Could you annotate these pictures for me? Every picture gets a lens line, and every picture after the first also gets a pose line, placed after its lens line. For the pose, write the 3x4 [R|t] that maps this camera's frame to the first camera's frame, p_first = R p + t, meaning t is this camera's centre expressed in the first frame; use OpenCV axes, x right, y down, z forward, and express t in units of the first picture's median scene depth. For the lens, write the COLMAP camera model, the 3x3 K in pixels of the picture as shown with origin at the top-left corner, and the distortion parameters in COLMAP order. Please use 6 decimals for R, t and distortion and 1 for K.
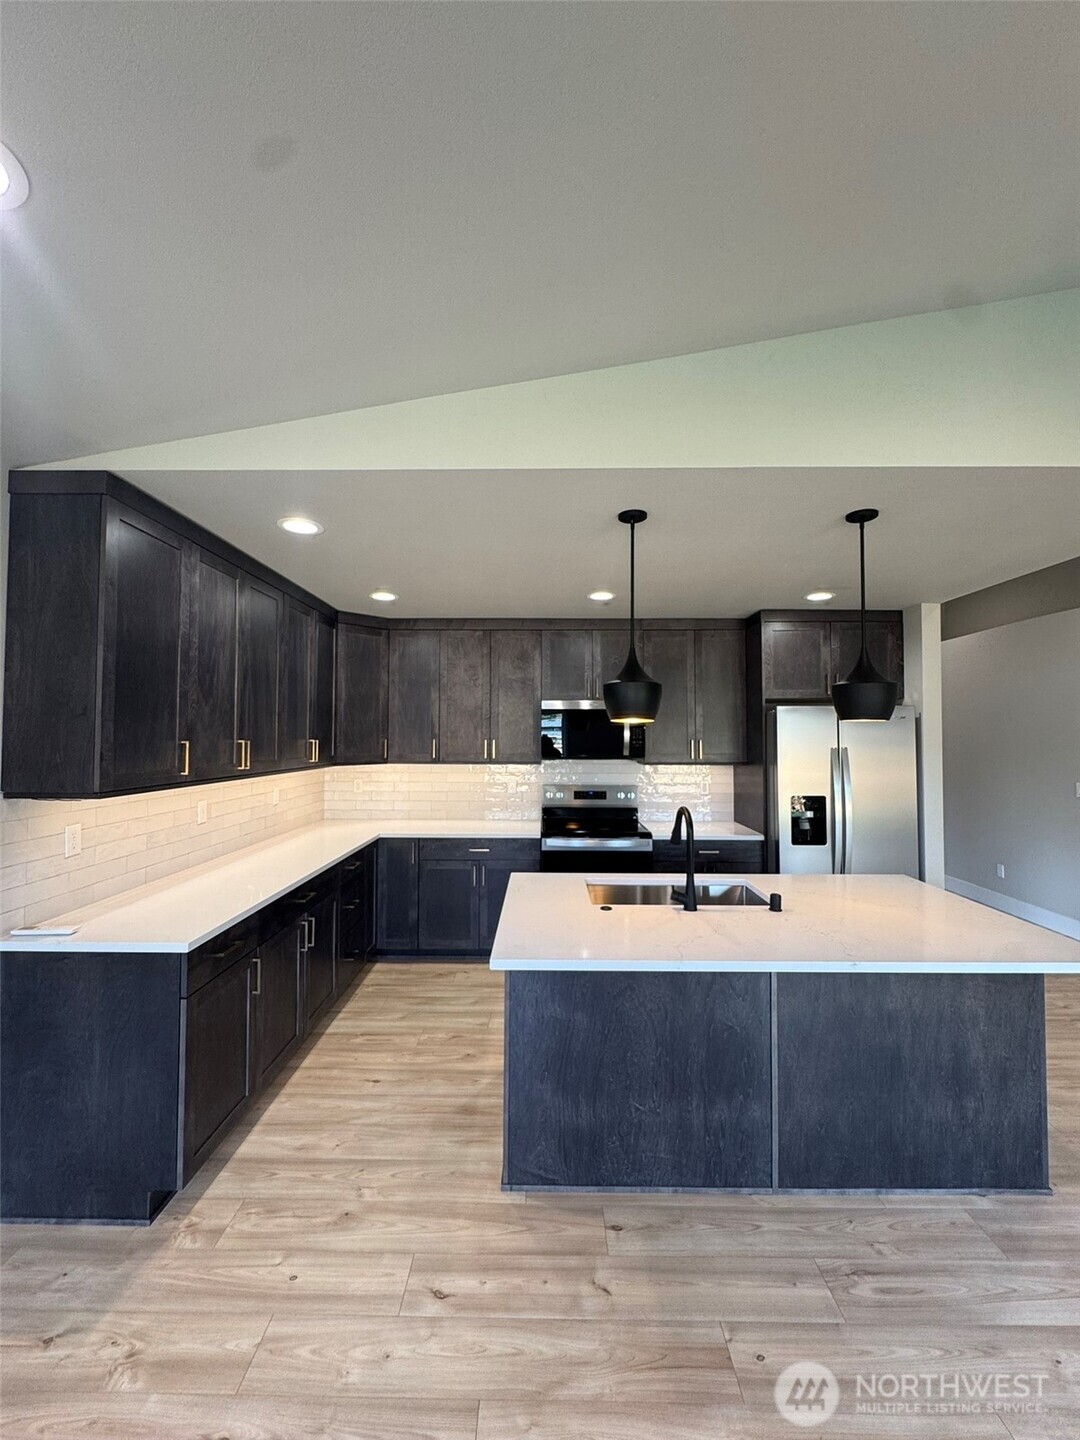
lens RADIAL K [[572.8, 0, 538.5], [0, 572.8, 721.8], [0, 0, 1]] dist [-0.001332, 0.000186]
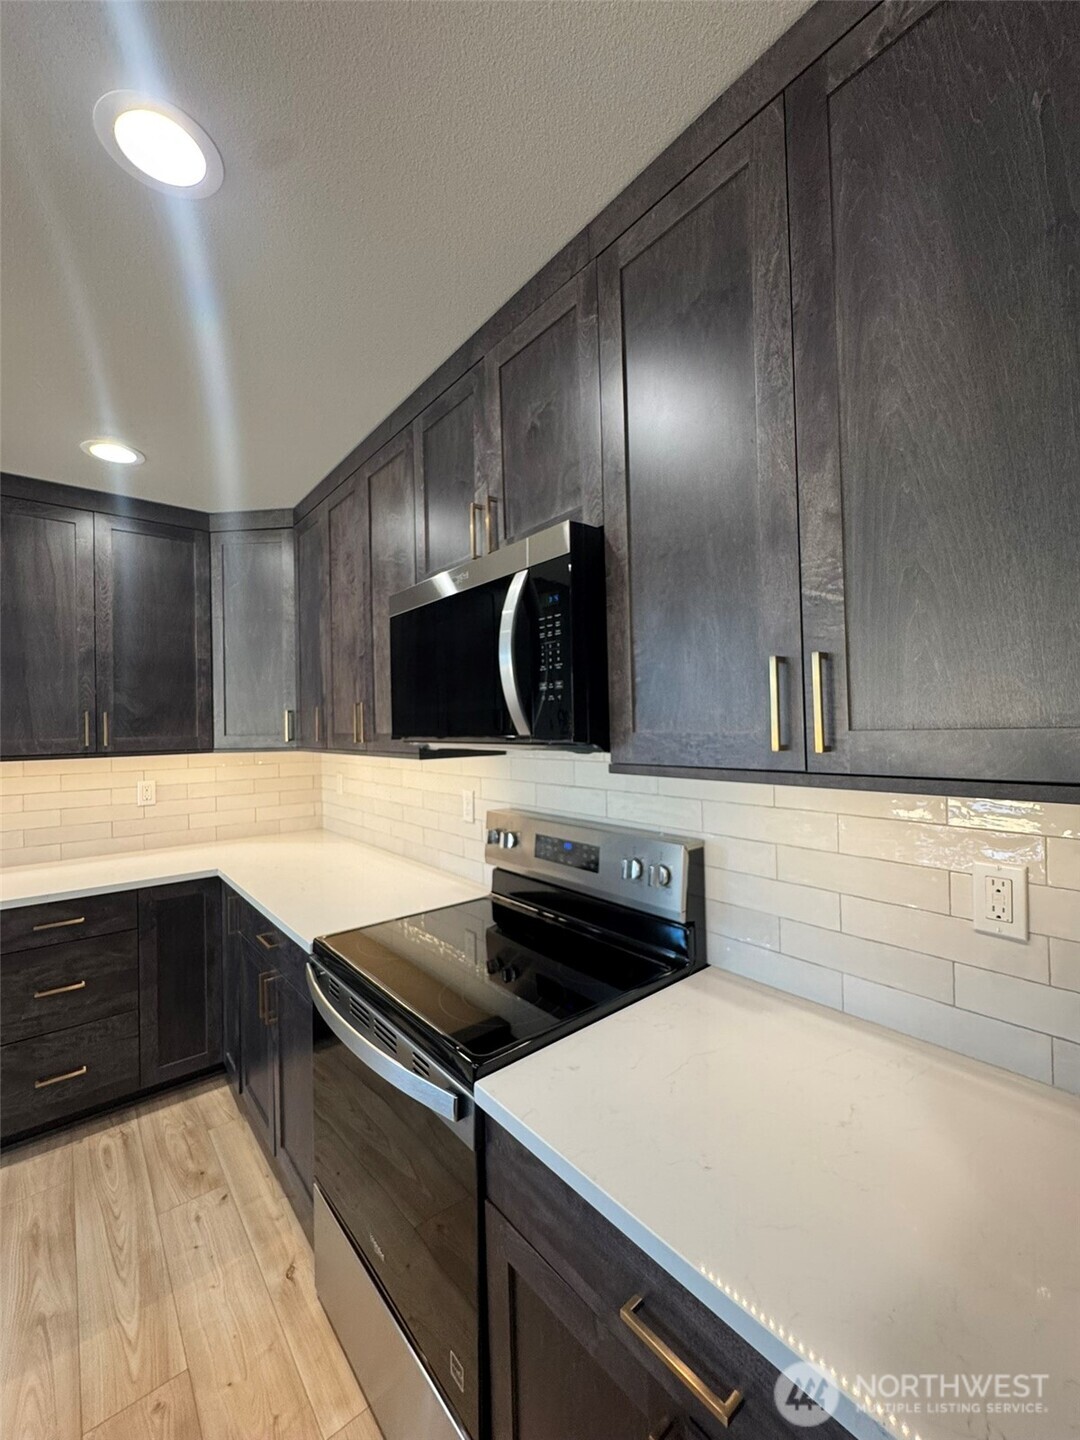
lens RADIAL K [[577.0, 0, 540.0], [0, 577.0, 720.0], [0, 0, 1]] dist [-0.003368, 0.000144]
pose [[0.650352, -0.022275, -0.759306, 0.435256], [0.040735, 0.999154, 0.005578, 0.057832], [0.758540, -0.034558, 0.650710, 0.965885]]
